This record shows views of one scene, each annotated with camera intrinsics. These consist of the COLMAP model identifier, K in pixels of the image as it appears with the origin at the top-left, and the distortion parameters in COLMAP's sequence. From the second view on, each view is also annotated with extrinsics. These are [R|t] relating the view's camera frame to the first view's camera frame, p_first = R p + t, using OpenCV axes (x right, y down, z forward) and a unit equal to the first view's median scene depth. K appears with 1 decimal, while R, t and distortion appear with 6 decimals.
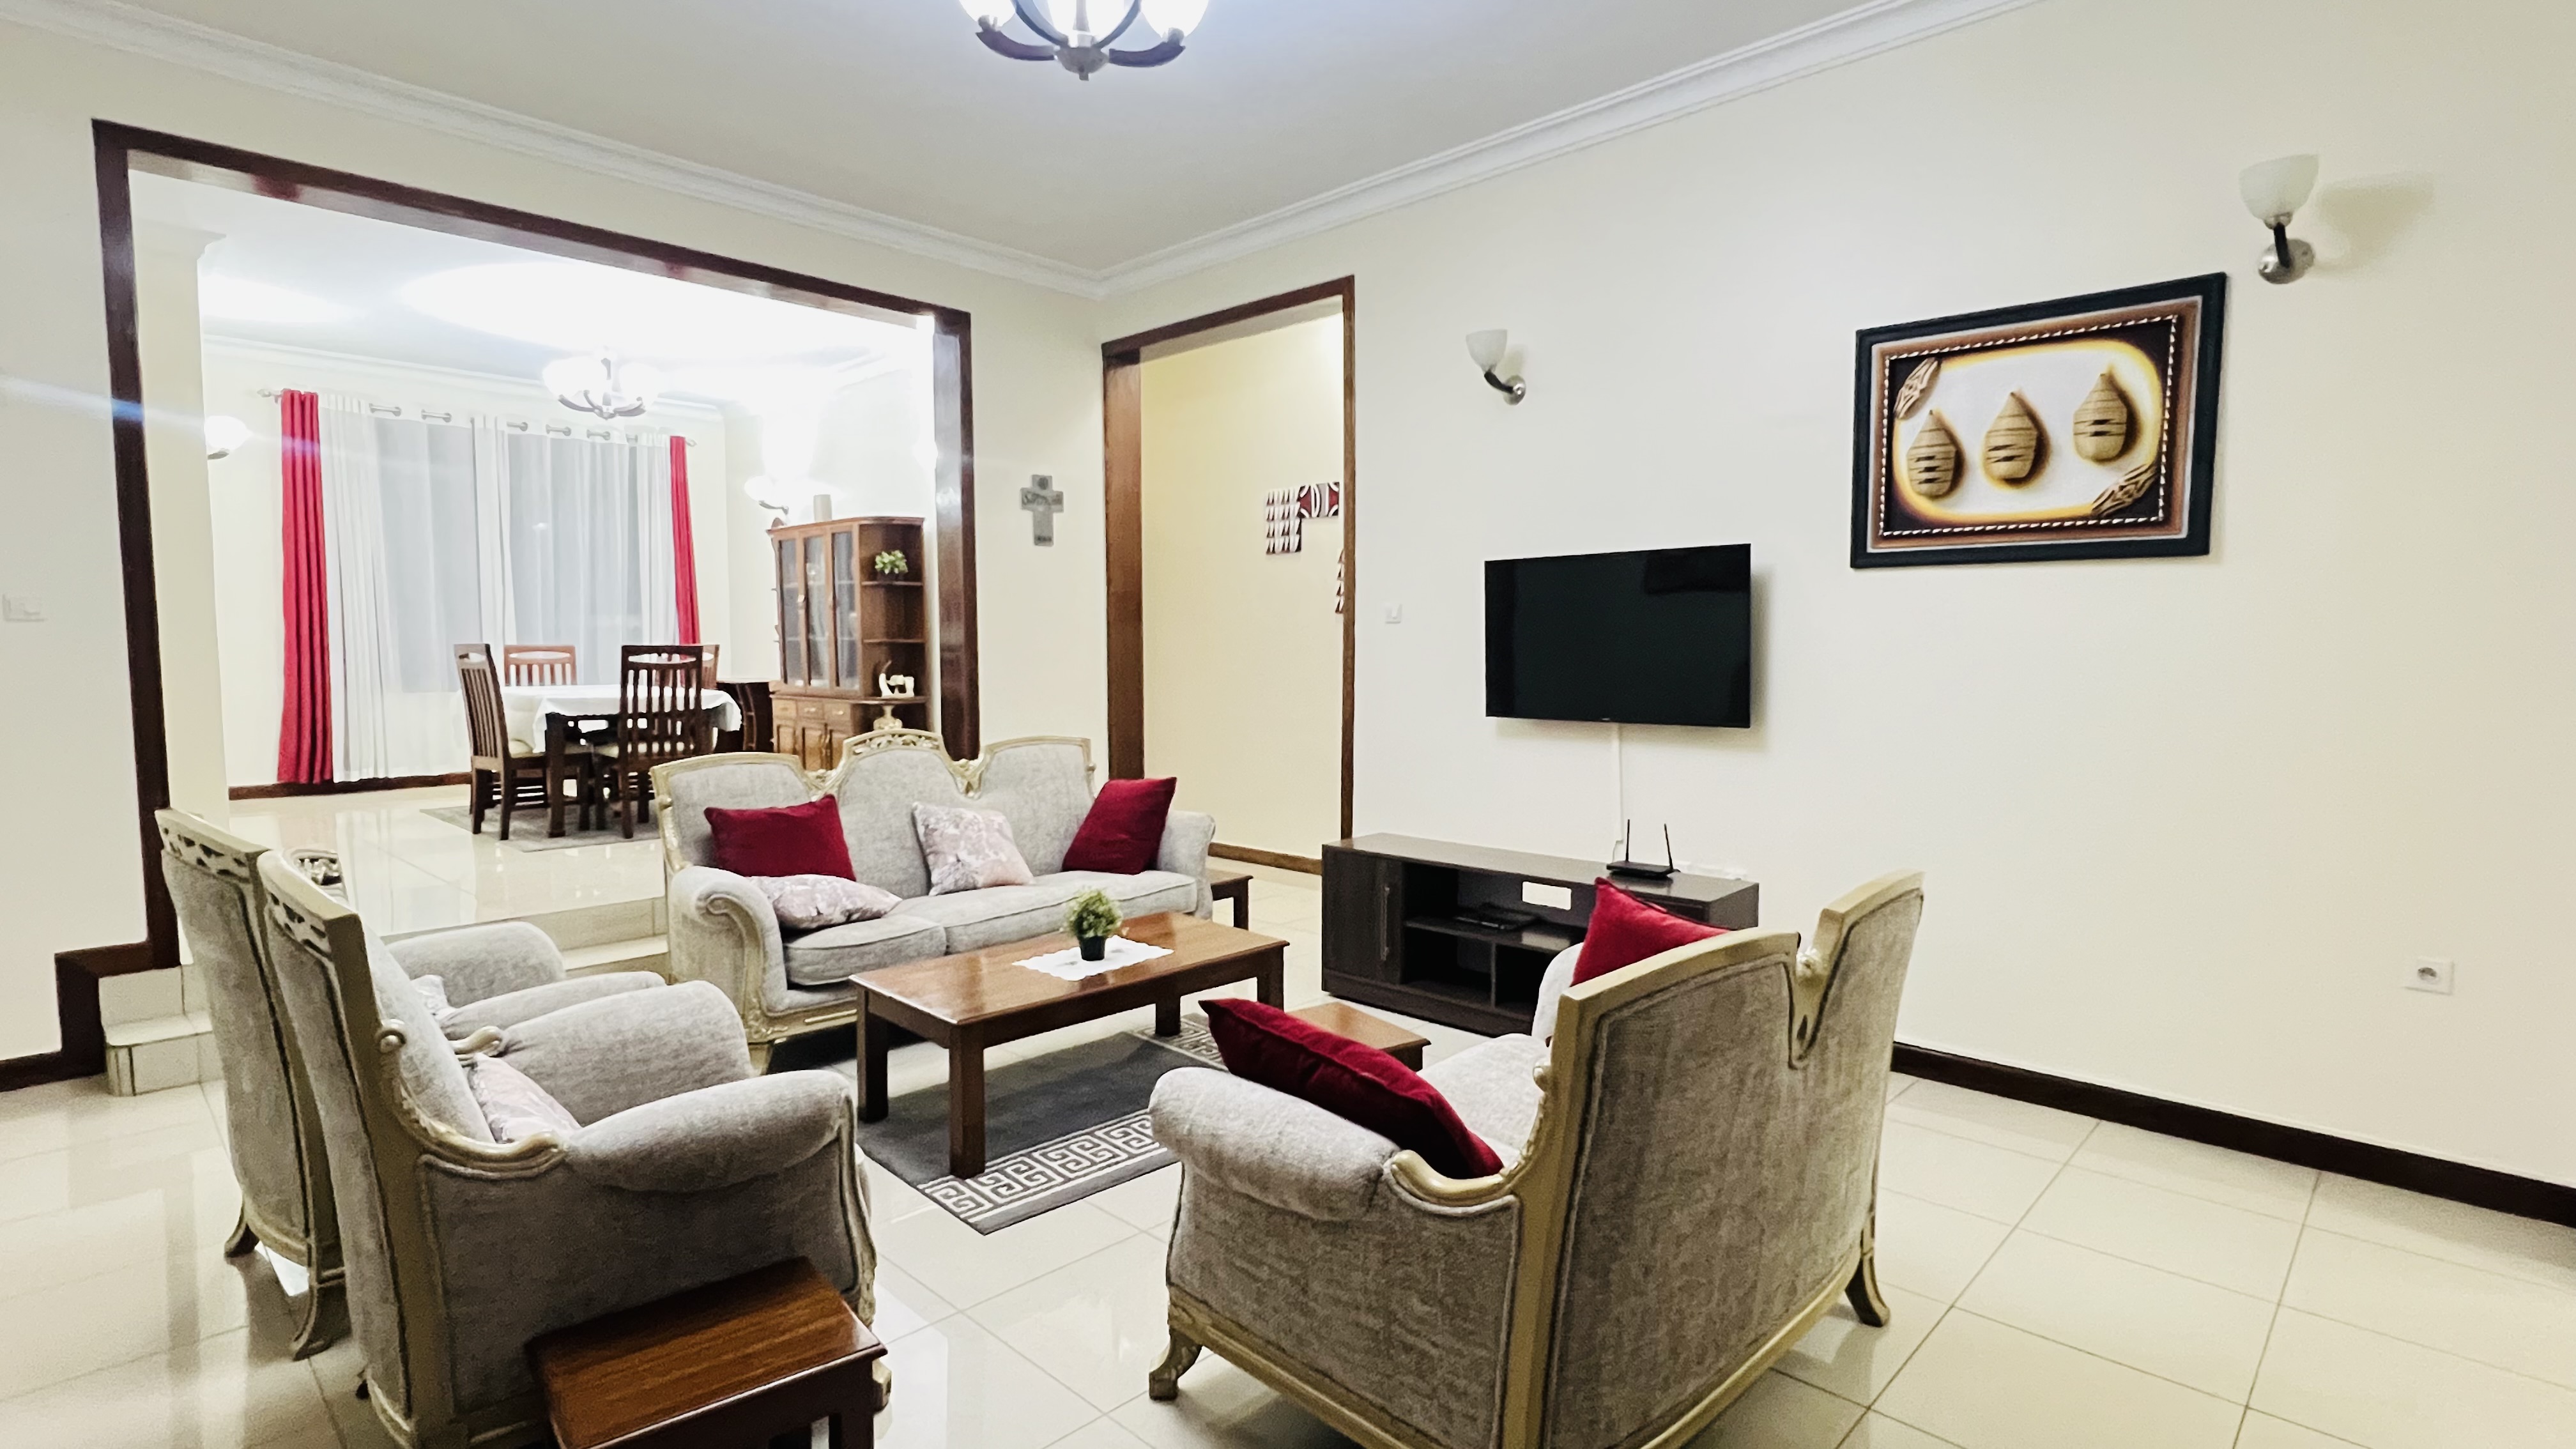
lens RADIAL K [[1232.2, 0, 1297.3], [0, 1232.2, 724.9], [0, 0, 1]] dist [-0.006600, 0.001960]
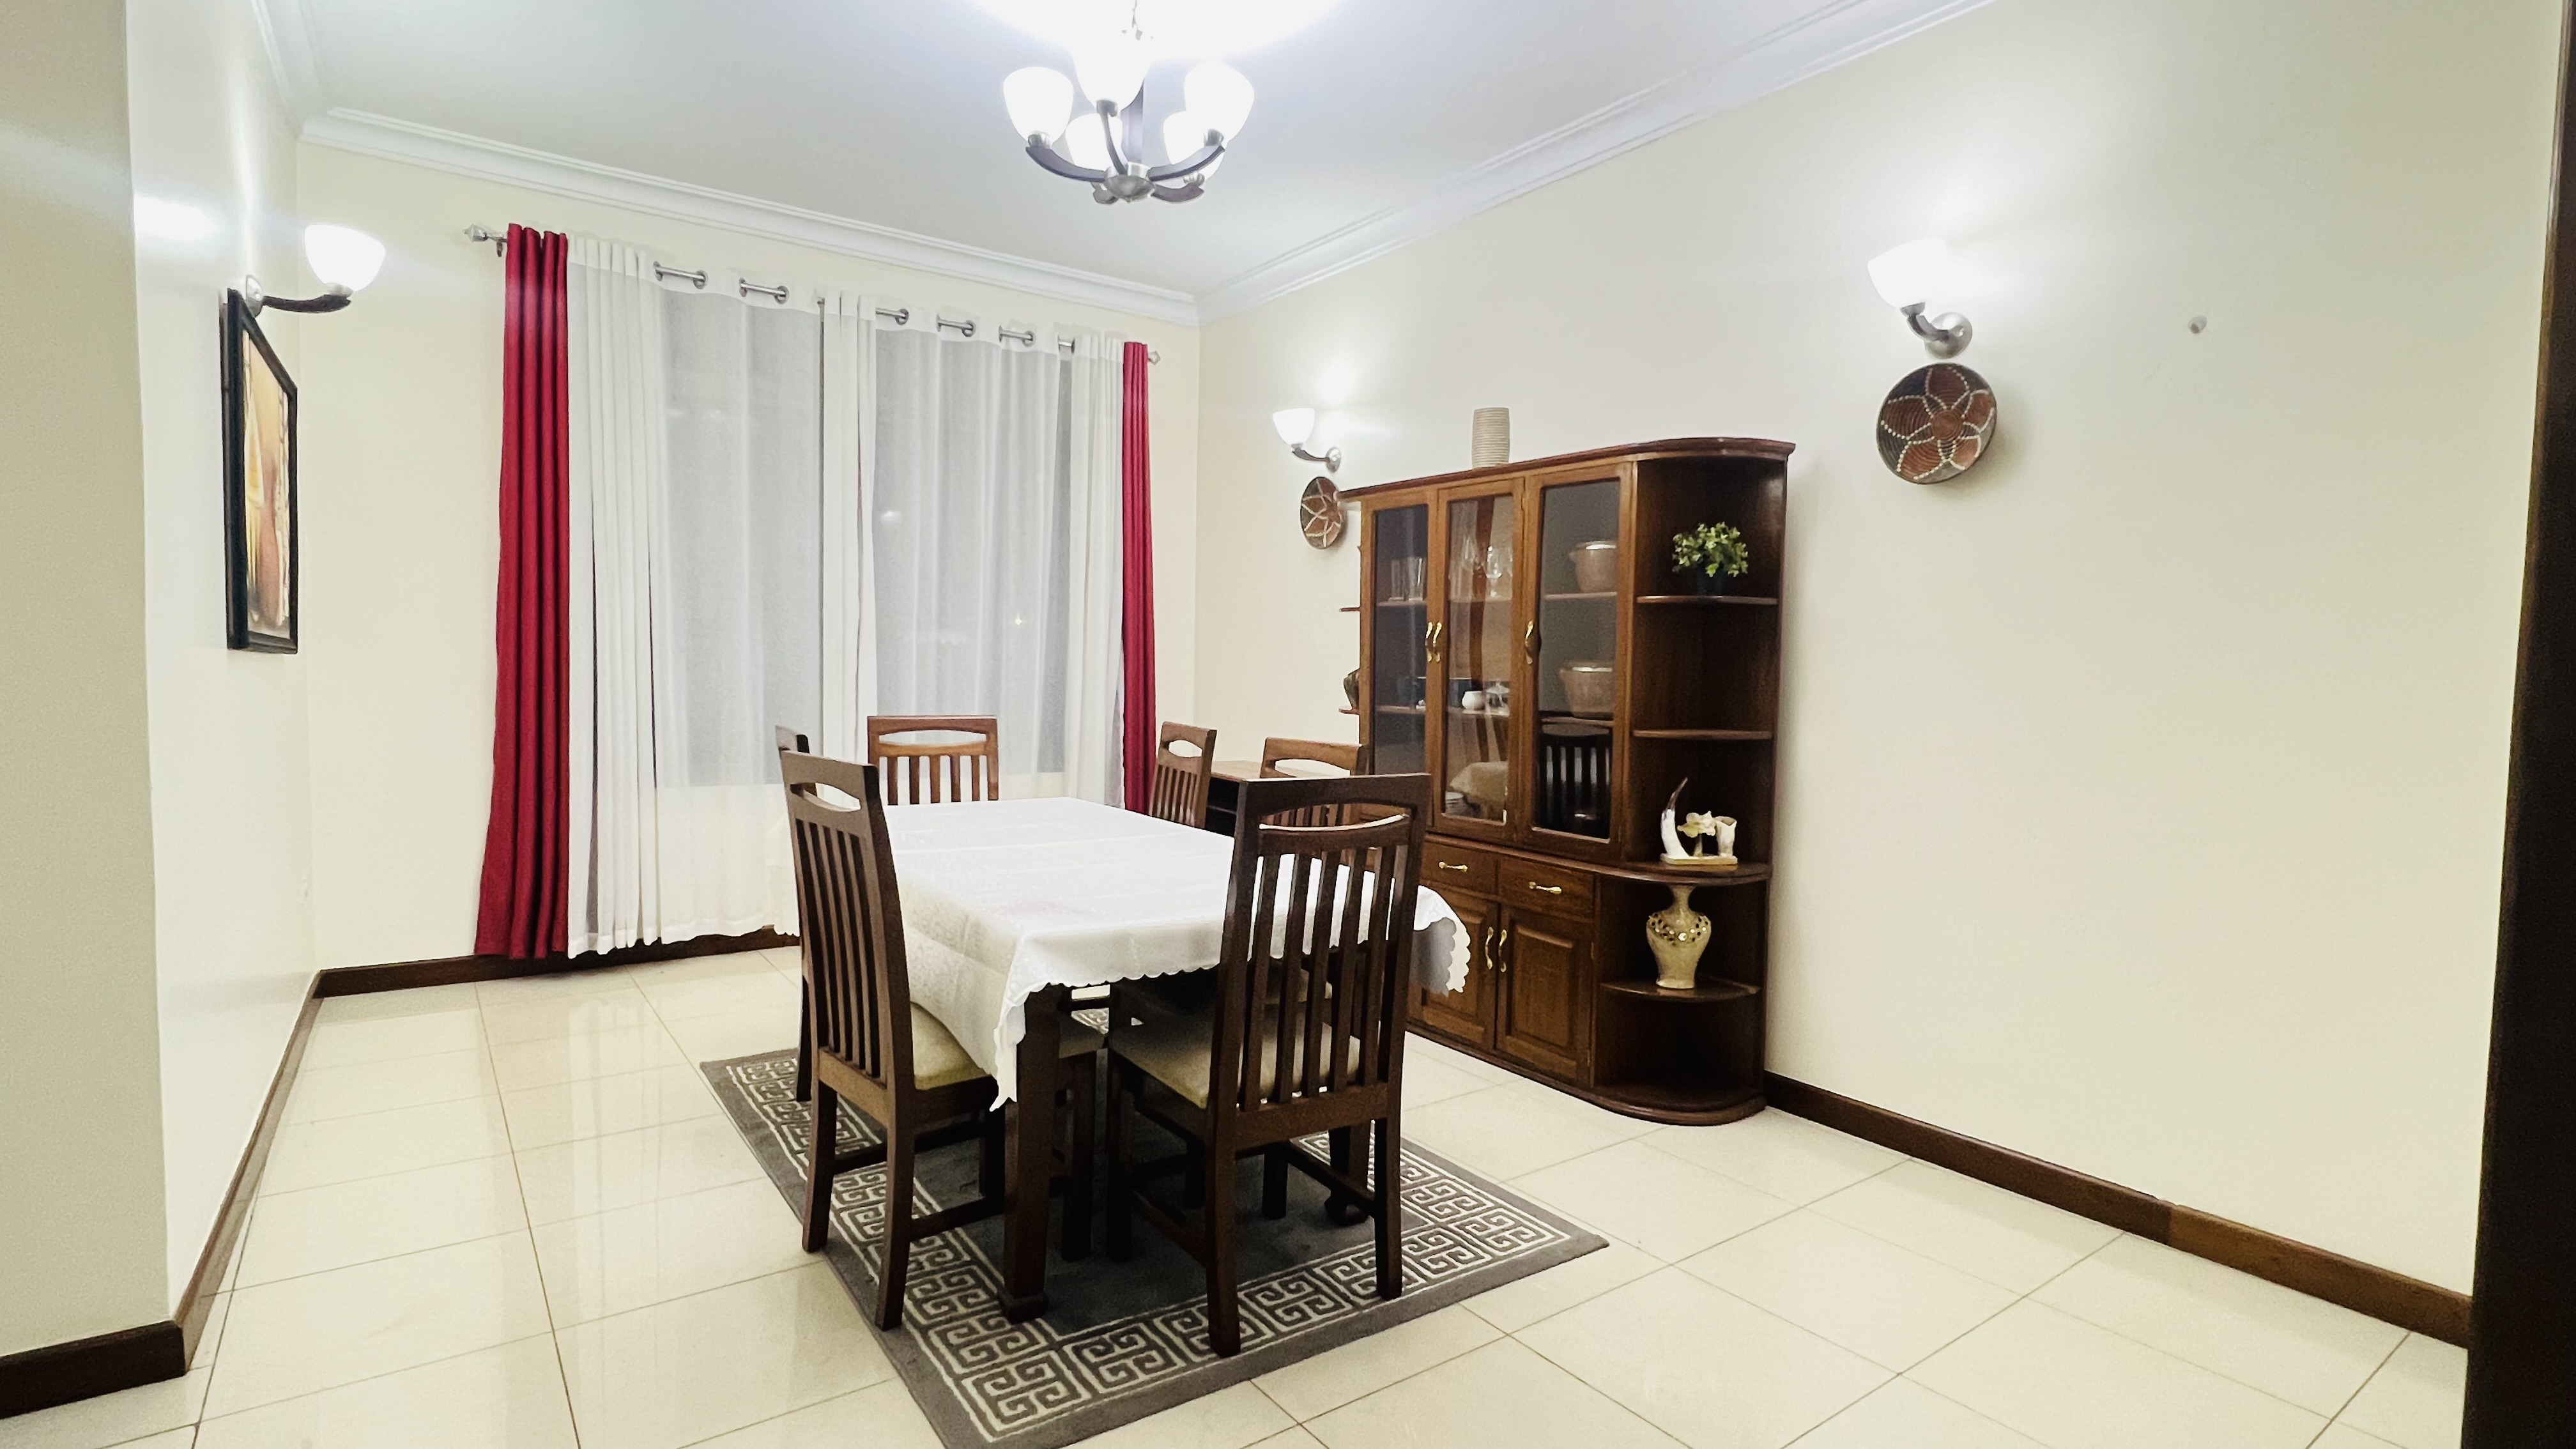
lens RADIAL K [[1232.2, 0, 1284.4], [0, 1232.2, 724.2], [0, 0, 1]] dist [-0.006600, 0.001960]
pose [[0.978496, 0.030468, -0.204003, -0.373222], [-0.033714, 0.999354, -0.012455, -0.060098], [0.203492, 0.019065, 0.978891, 0.539161]]
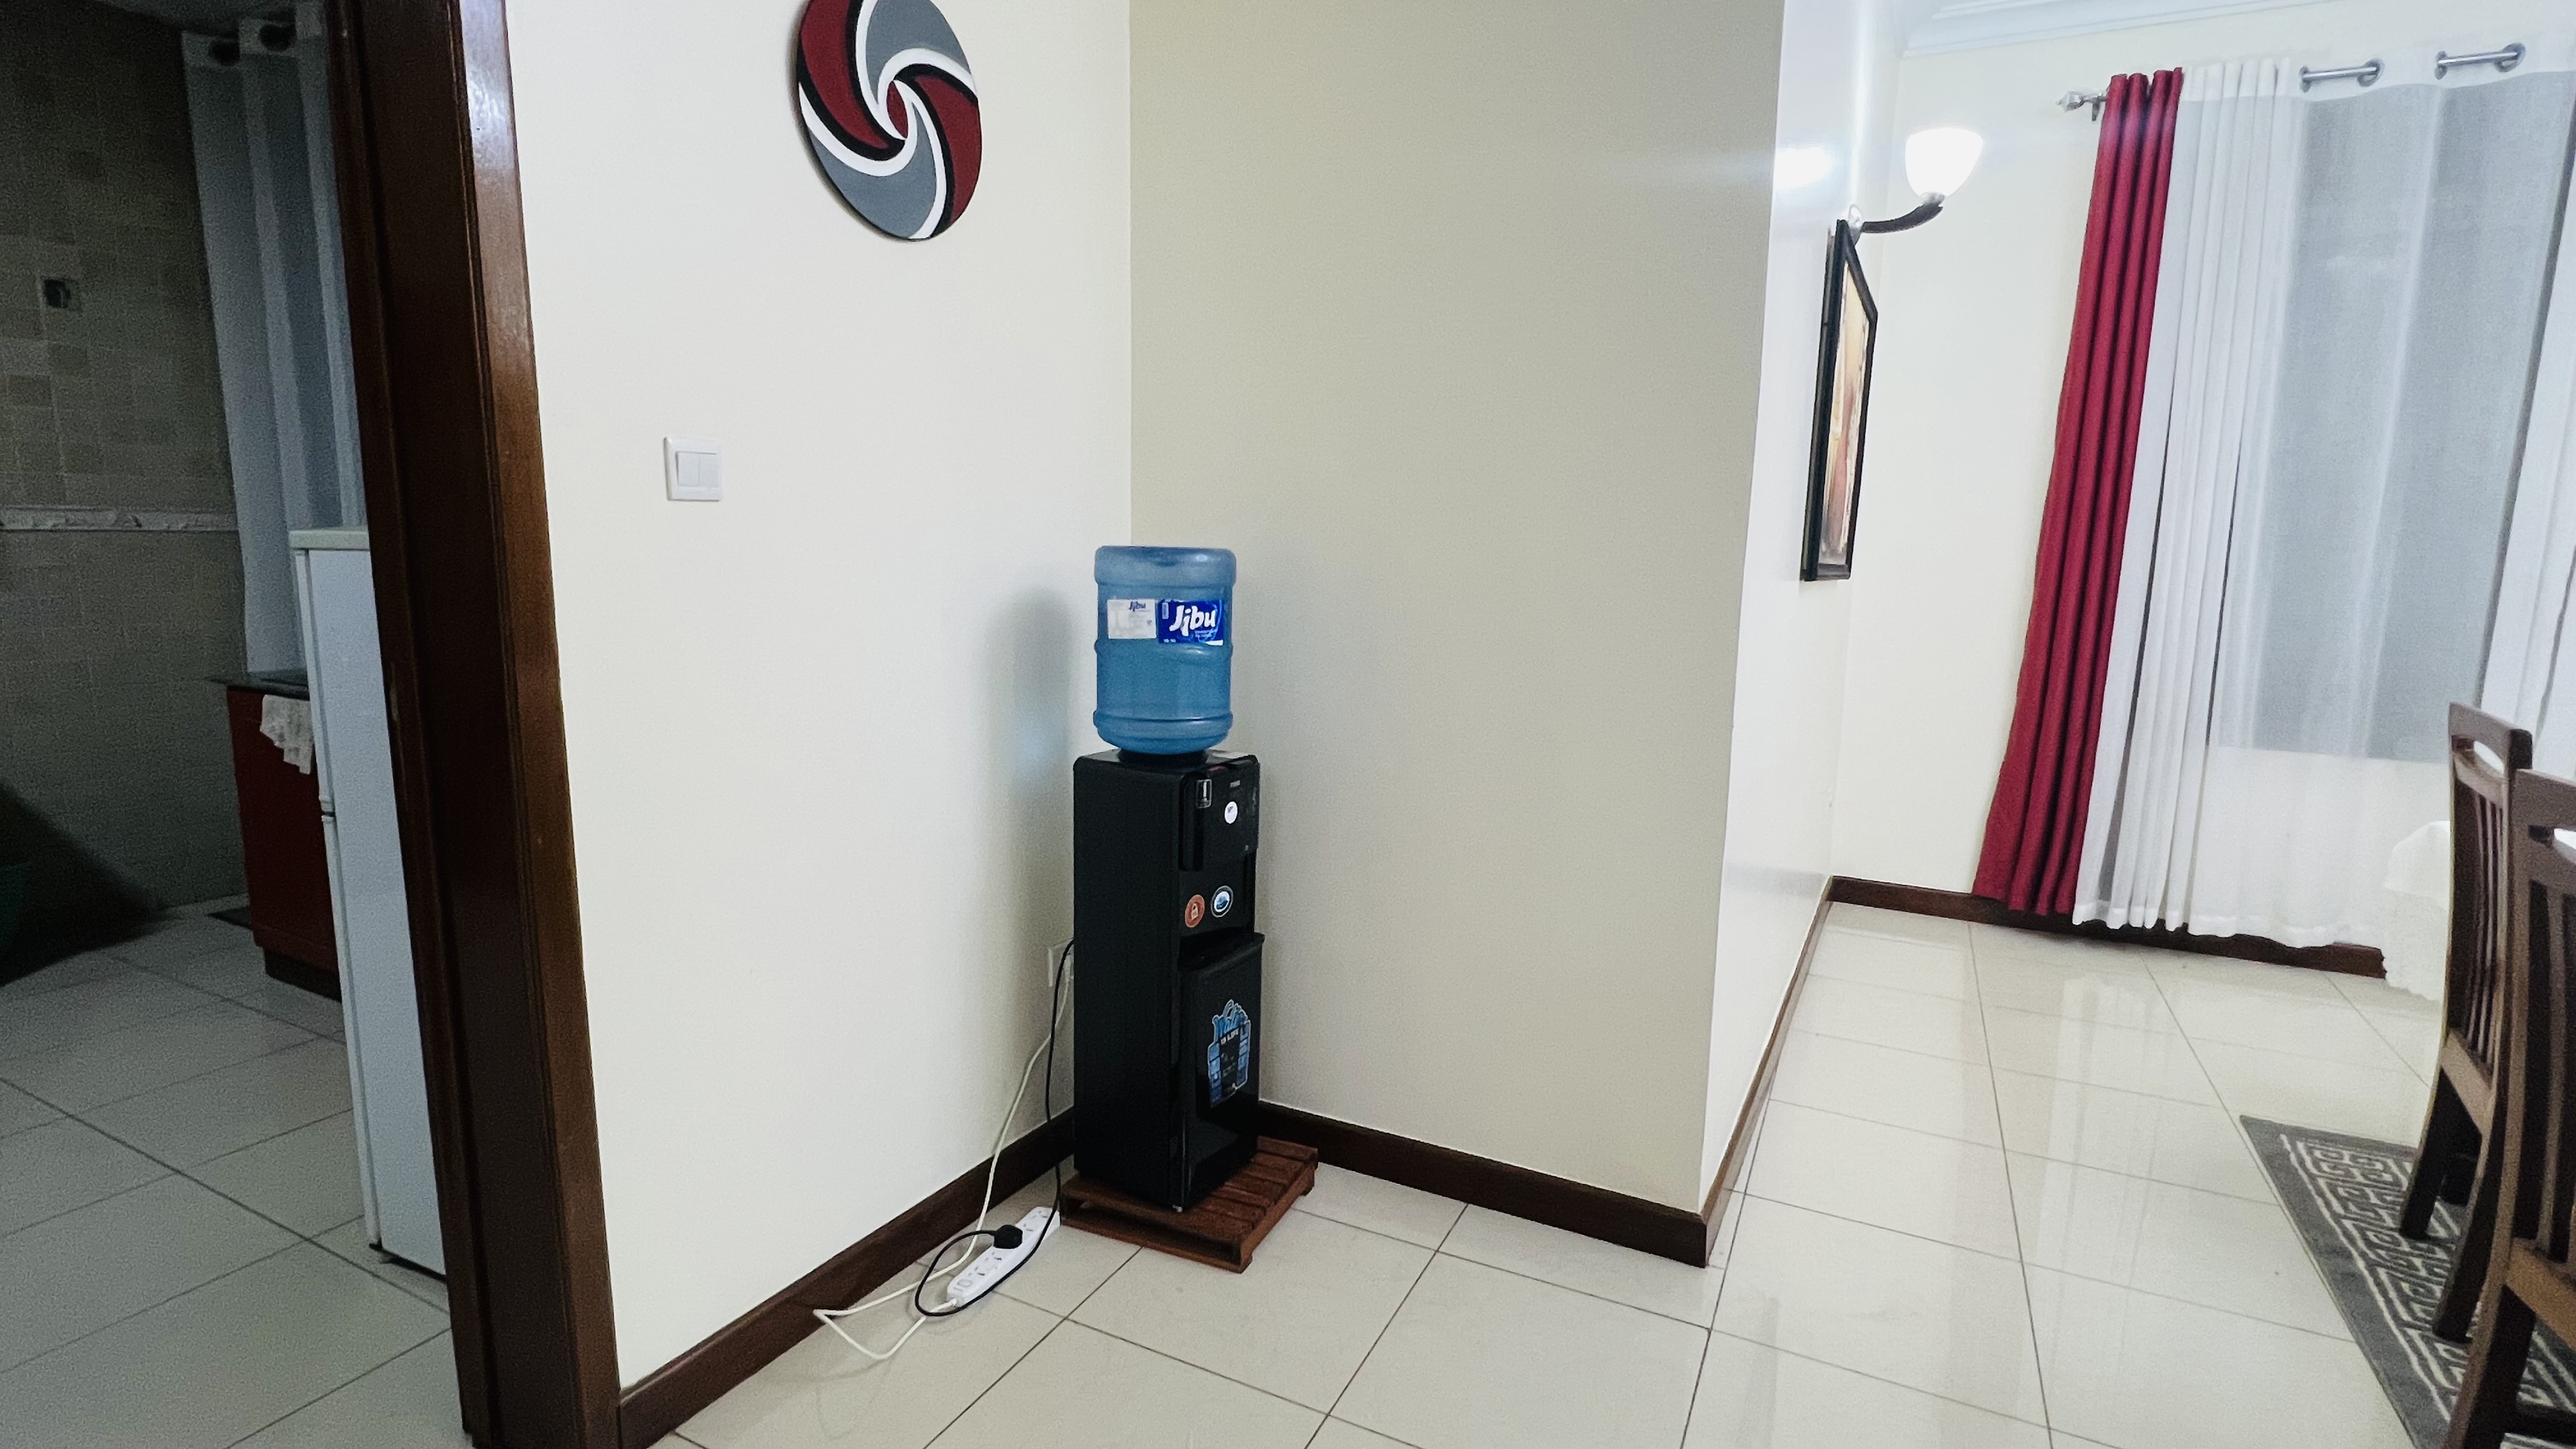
lens RADIAL K [[1232.2, 0, 1277.0], [0, 1232.2, 730.6], [0, 0, 1]] dist [-0.006600, 0.001960]
pose [[0.266705, 0.156210, -0.951035, -0.426110], [-0.080601, 0.986936, 0.139503, -0.070018], [0.960402, 0.039448, 0.275812, 0.571470]]
